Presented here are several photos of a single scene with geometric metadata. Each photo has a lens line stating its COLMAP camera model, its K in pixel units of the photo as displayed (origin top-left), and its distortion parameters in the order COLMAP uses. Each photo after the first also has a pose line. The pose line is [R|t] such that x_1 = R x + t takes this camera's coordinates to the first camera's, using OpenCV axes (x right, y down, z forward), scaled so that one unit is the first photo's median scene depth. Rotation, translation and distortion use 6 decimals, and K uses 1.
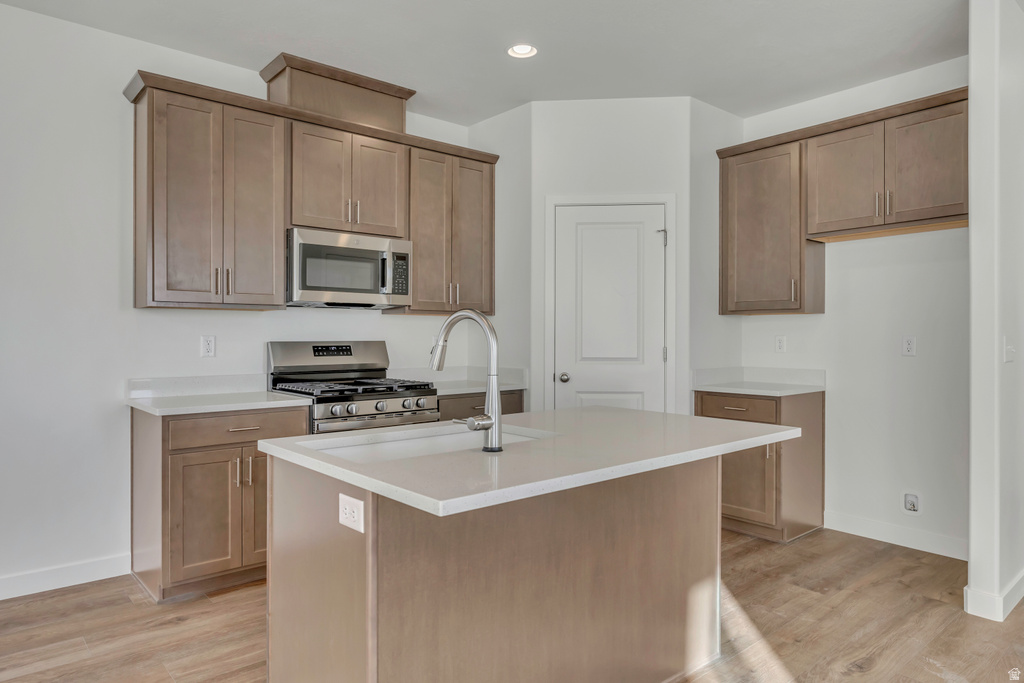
lens RADIAL K [[647.7, 0, 513.0], [0, 647.7, 334.3], [0, 0, 1]] dist [0.026508, -0.000859]
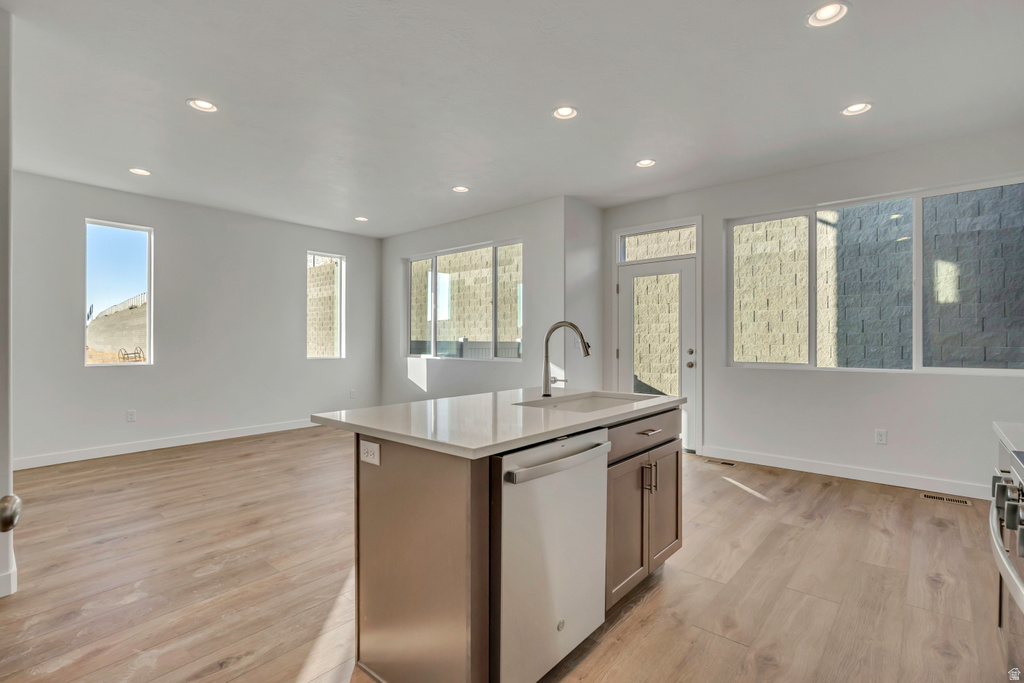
lens RADIAL K [[473.2, 0, 512.4], [0, 473.2, 339.4], [0, 0, 1]] dist [-0.028603, -0.000432]
pose [[-0.989959, 0.000017, -0.141352, 0.119328], [-0.000088, 1.000000, 0.000735, 0.005959], [0.141352, 0.000740, -0.989959, 1.114415]]
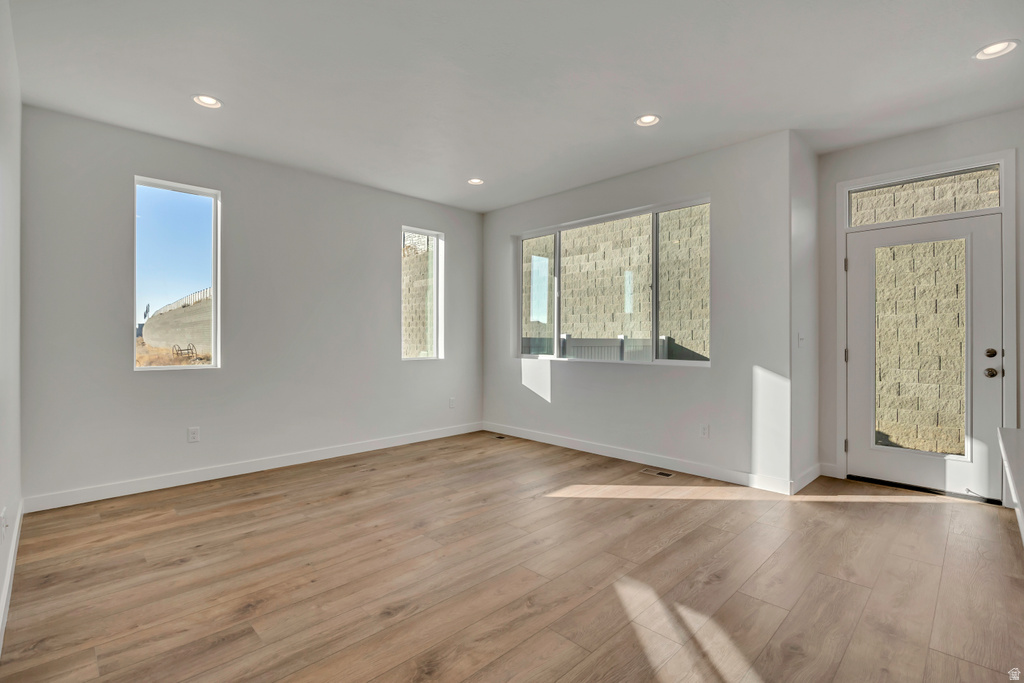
lens RADIAL K [[469.4, 0, 512.3], [0, 469.4, 339.1], [0, 0, 1]] dist [-0.014792, -0.000029]
pose [[-0.997711, 0.001640, -0.067602, 0.386965], [0.001143, 0.999972, 0.007380, 0.006274], [0.067612, 0.007286, -0.997685, 0.707954]]
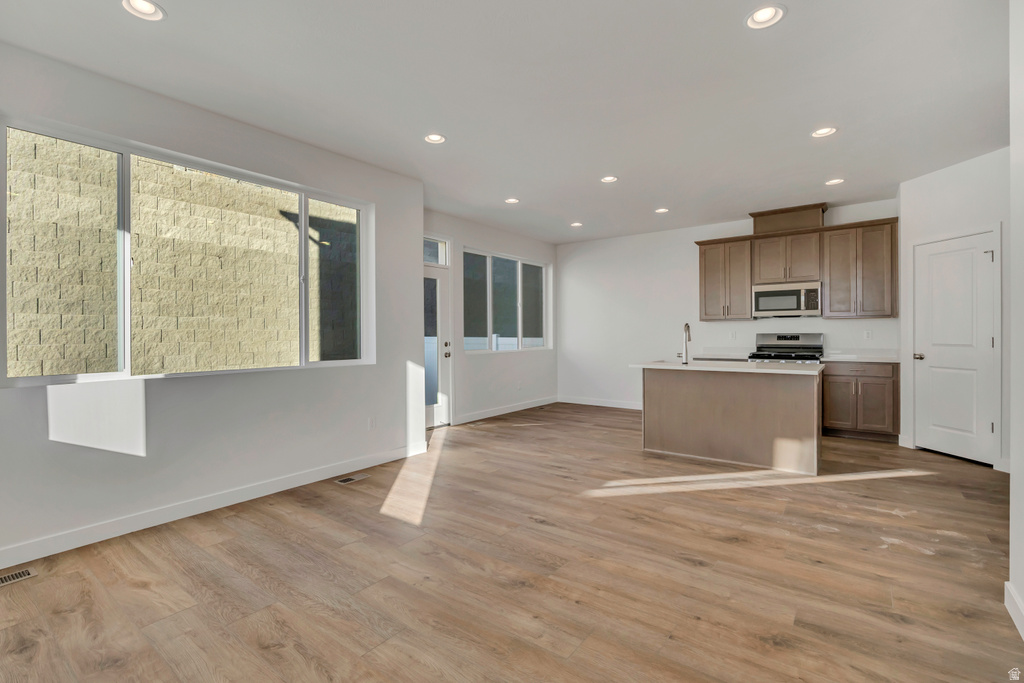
lens RADIAL K [[469.4, 0, 512.3], [0, 469.4, 339.1], [0, 0, 1]] dist [-0.014792, -0.000029]
pose [[0.208782, 0.008917, -0.977921, 1.055901], [0.006986, 0.999919, 0.010609, 0.007225], [0.977937, -0.009046, 0.208703, -0.205965]]
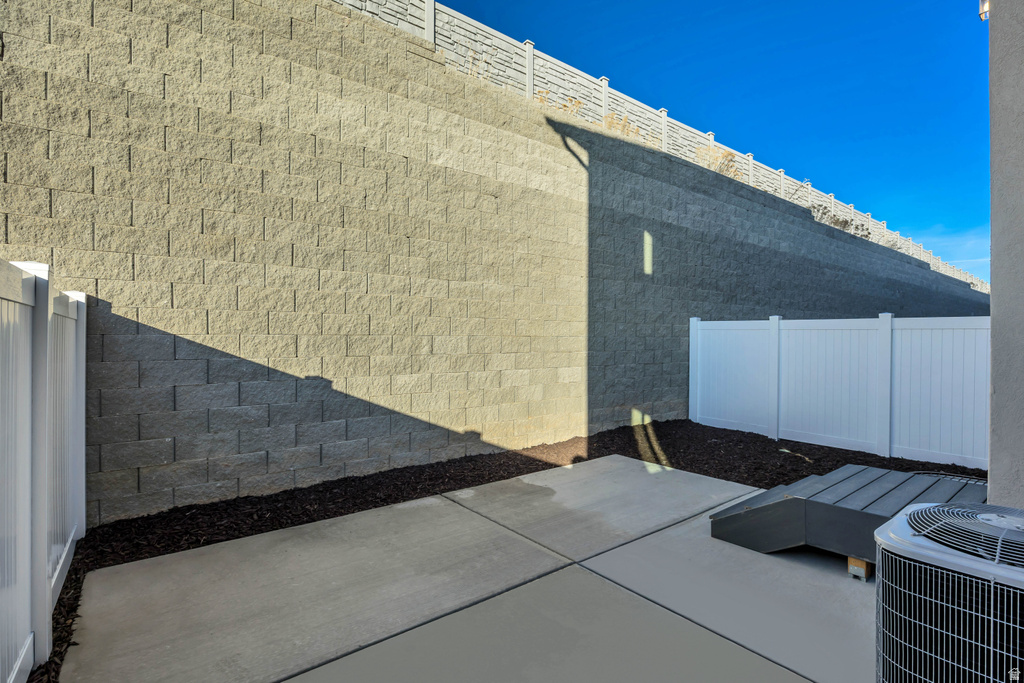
lens RADIAL K [[484.5, 0, 512.0], [0, 484.5, 341.5], [0, 0, 1]] dist [-0.002279, -0.000374]
pose [[-0.066084, 0.001360, -0.997813, 0.242080], [0.000748, 0.999999, 0.001314, 0.100681], [0.997814, -0.000659, -0.066085, -0.894571]]
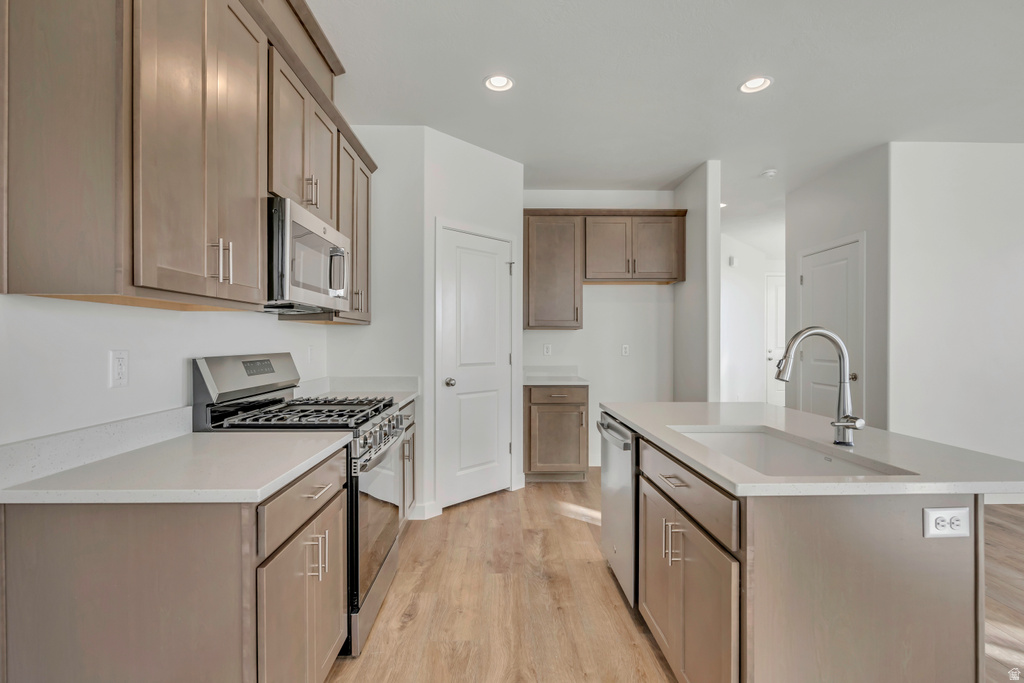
lens RADIAL K [[469.4, 0, 512.3], [0, 469.4, 339.1], [0, 0, 1]] dist [-0.014792, -0.000029]
pose [[0.634332, 0.003420, 0.773053, -0.524892], [-0.005178, 0.999987, -0.000176, -0.008412], [-0.773043, -0.003891, 0.634342, 0.439606]]
